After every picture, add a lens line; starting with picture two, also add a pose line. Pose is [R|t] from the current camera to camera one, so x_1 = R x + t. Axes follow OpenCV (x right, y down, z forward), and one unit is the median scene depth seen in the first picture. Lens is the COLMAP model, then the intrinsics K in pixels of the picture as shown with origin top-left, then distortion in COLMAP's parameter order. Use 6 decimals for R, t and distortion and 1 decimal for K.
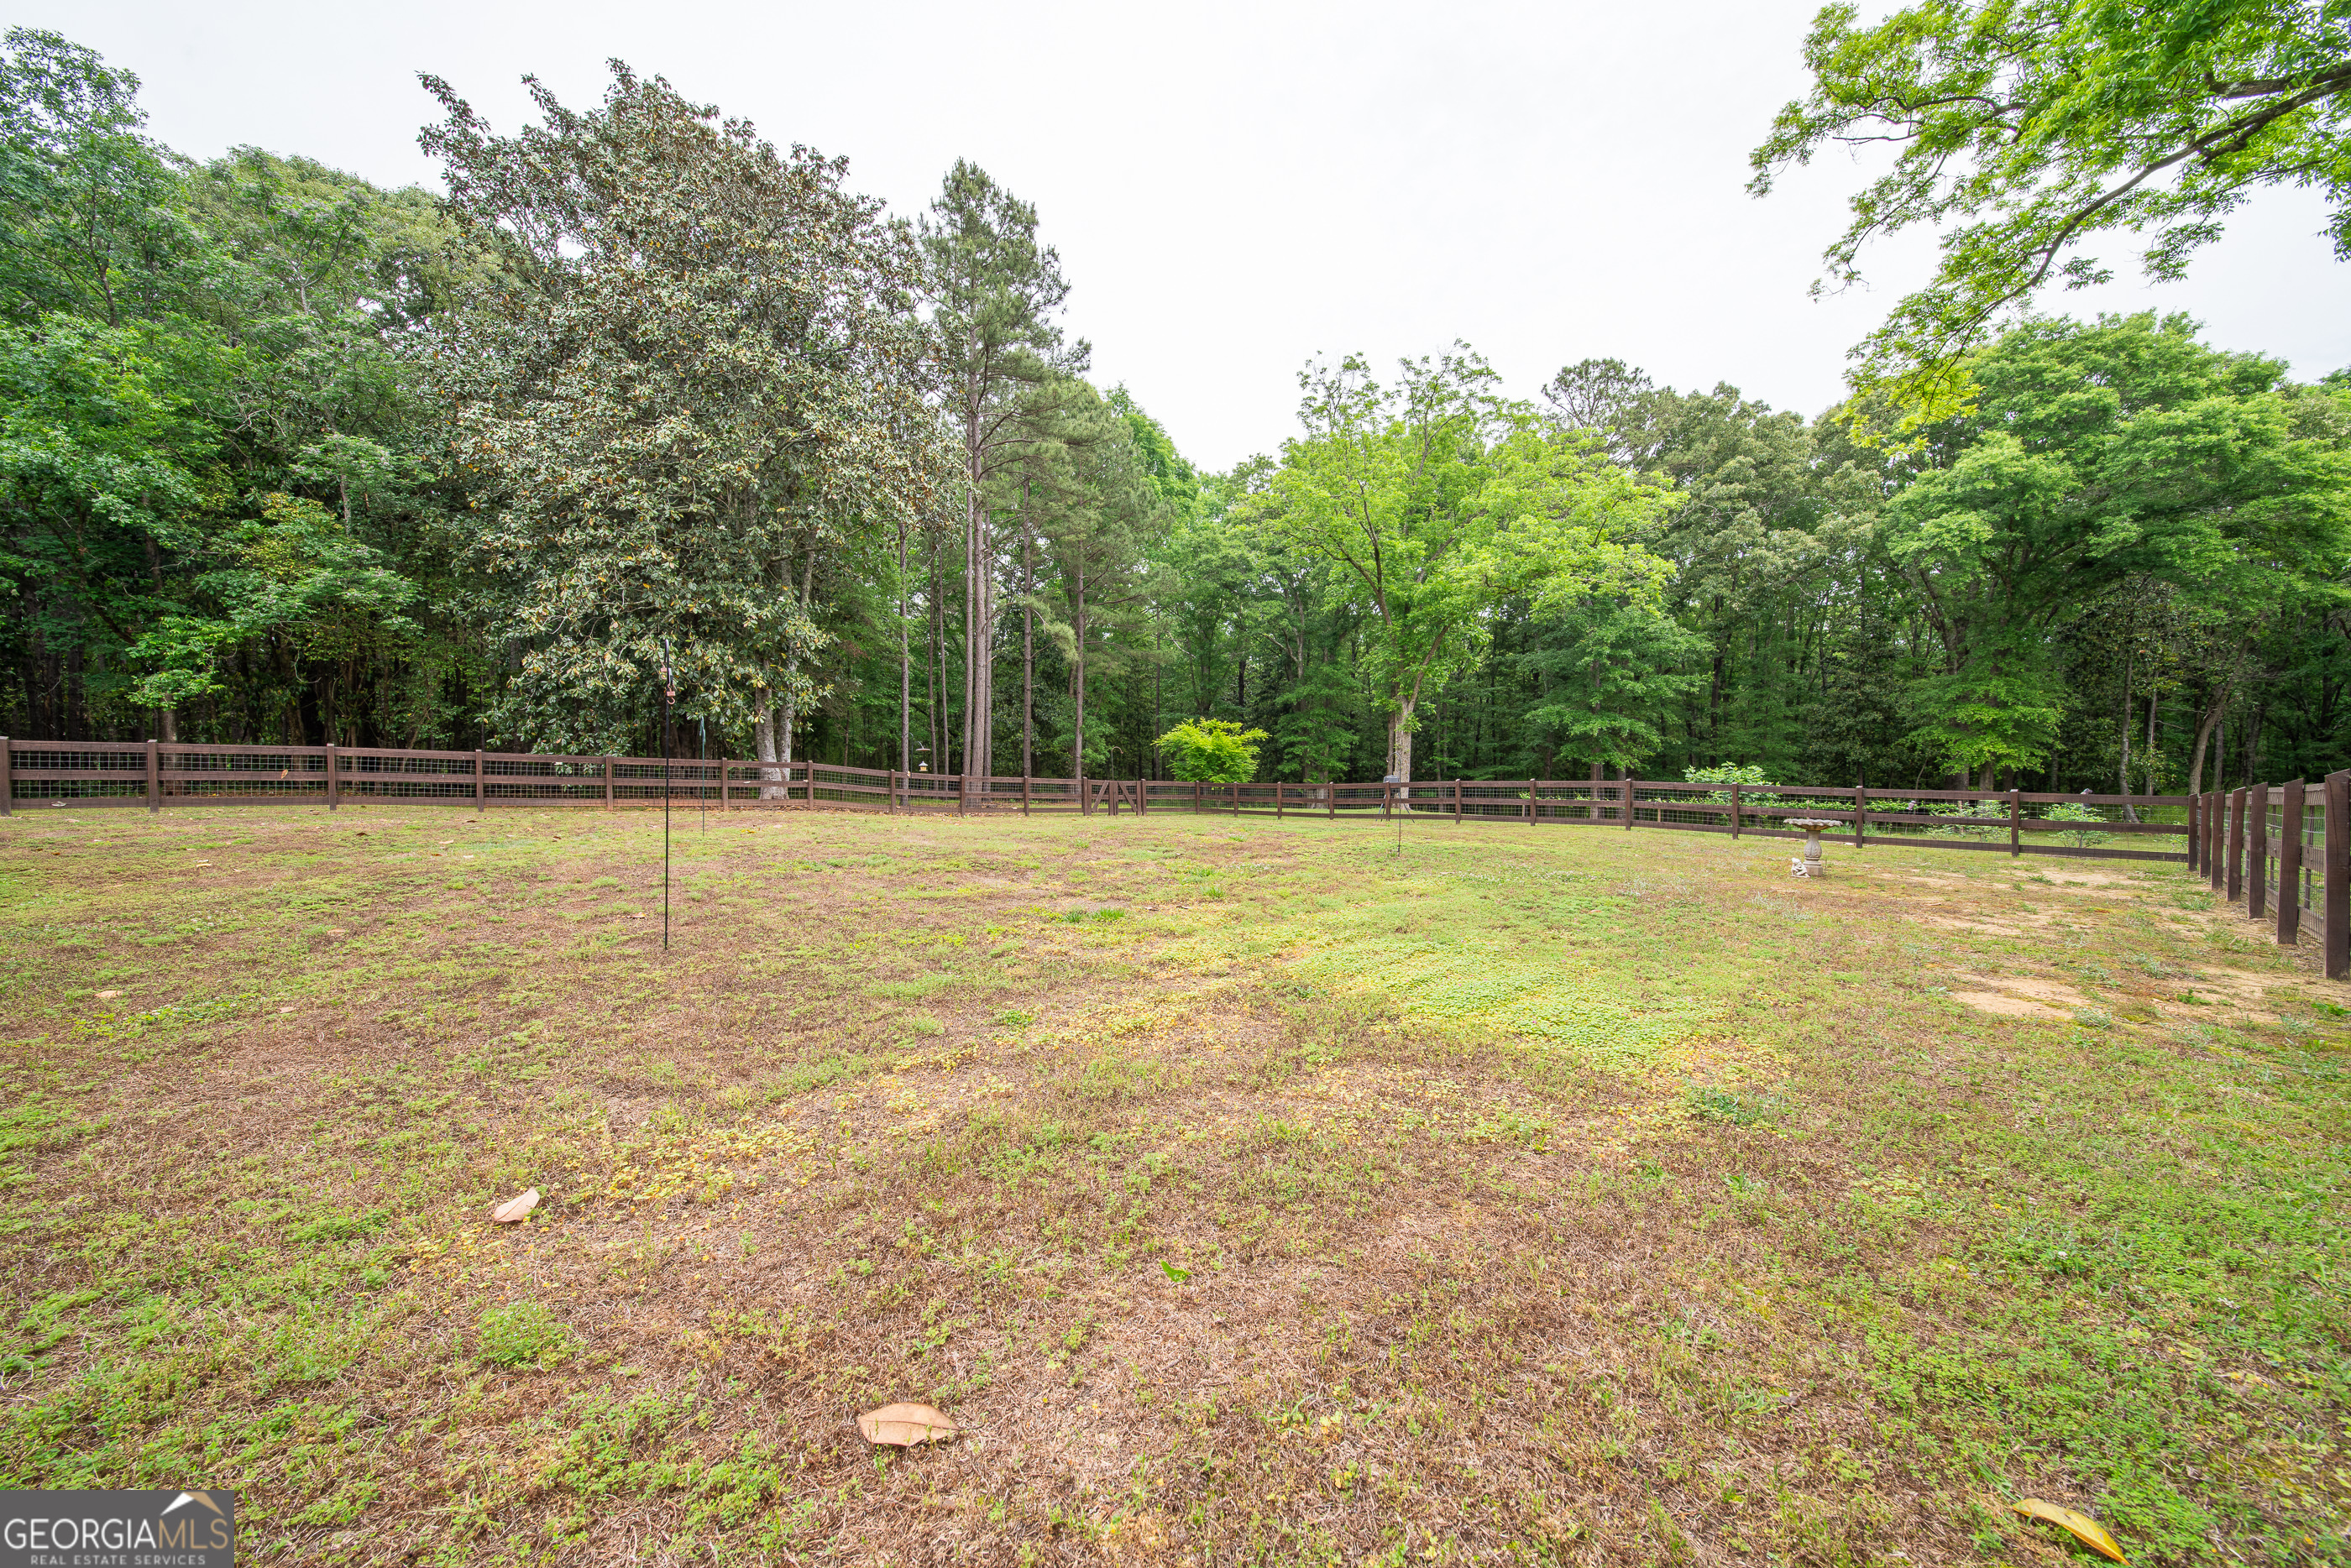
lens RADIAL K [[819.8, 0, 1176.2], [0, 819.8, 789.8], [0, 0, 1]] dist [0.000410, -0.001328]
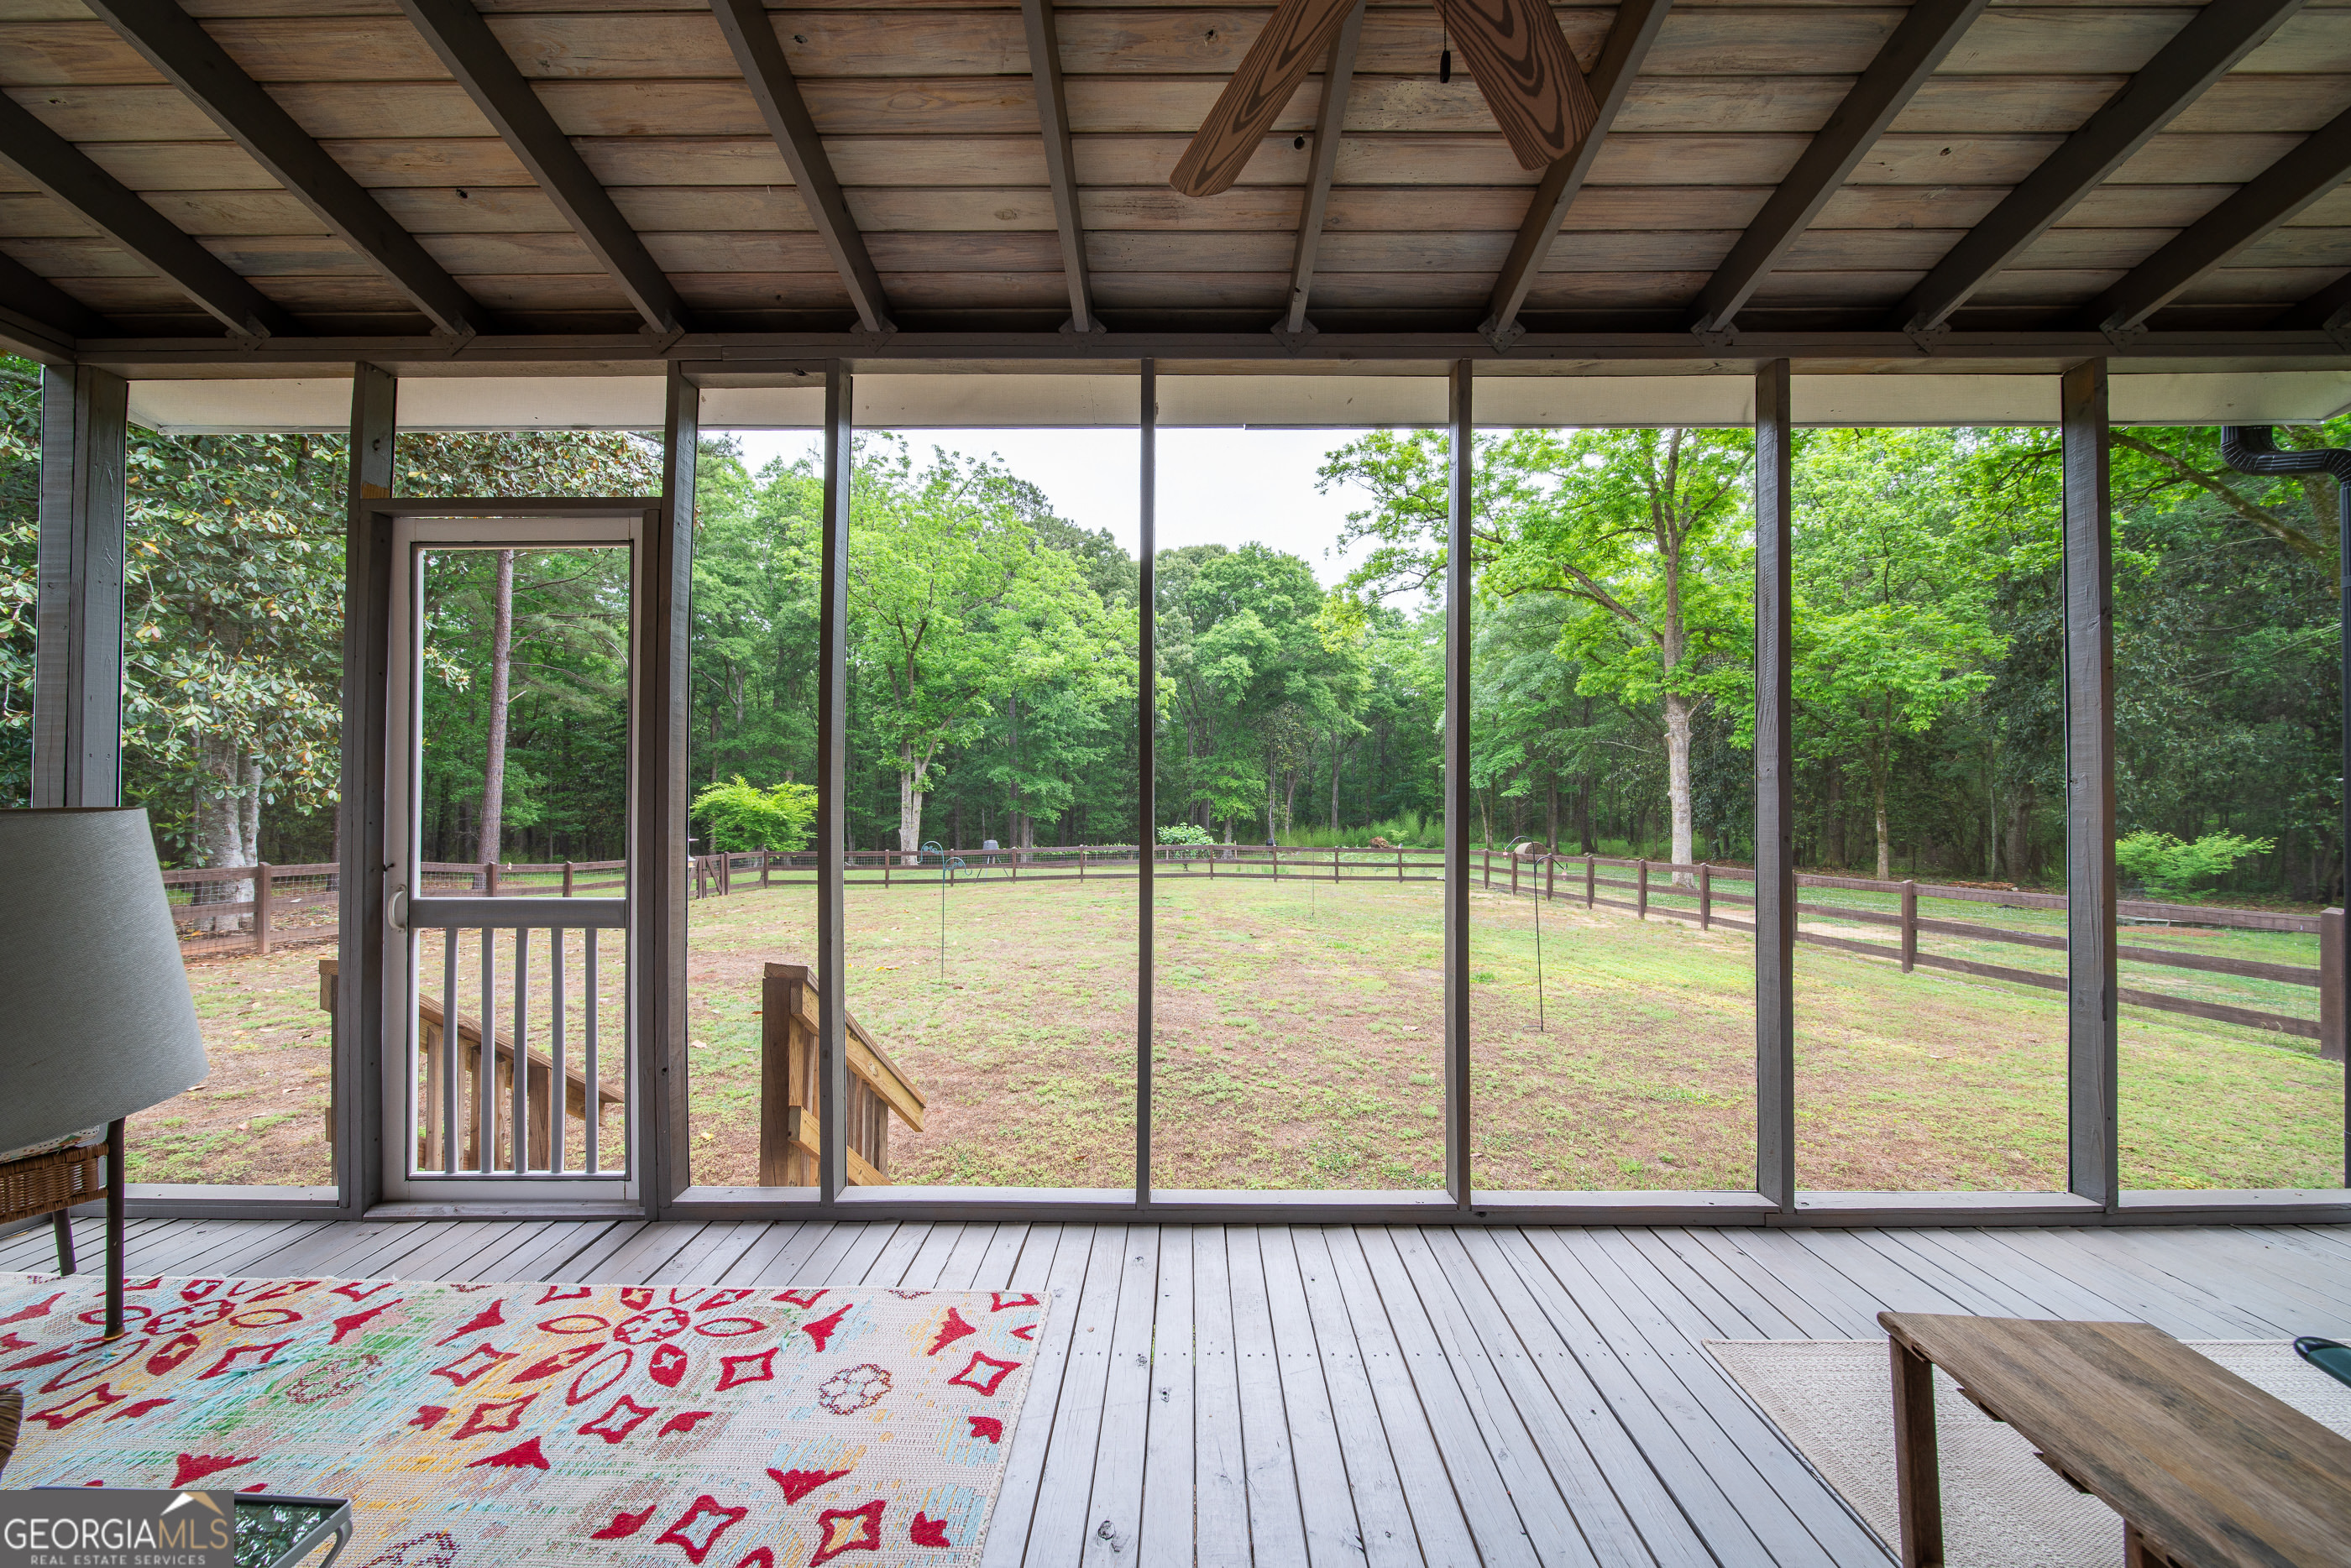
lens RADIAL K [[819.8, 0, 1185.3], [0, 819.8, 793.0], [0, 0, 1]] dist [0.000410, -0.001328]
pose [[0.647706, 0.011725, 0.761800, -0.304324], [0.016290, 0.999440, -0.029233, -0.034253], [-0.761716, 0.031344, 0.647152, 0.068564]]
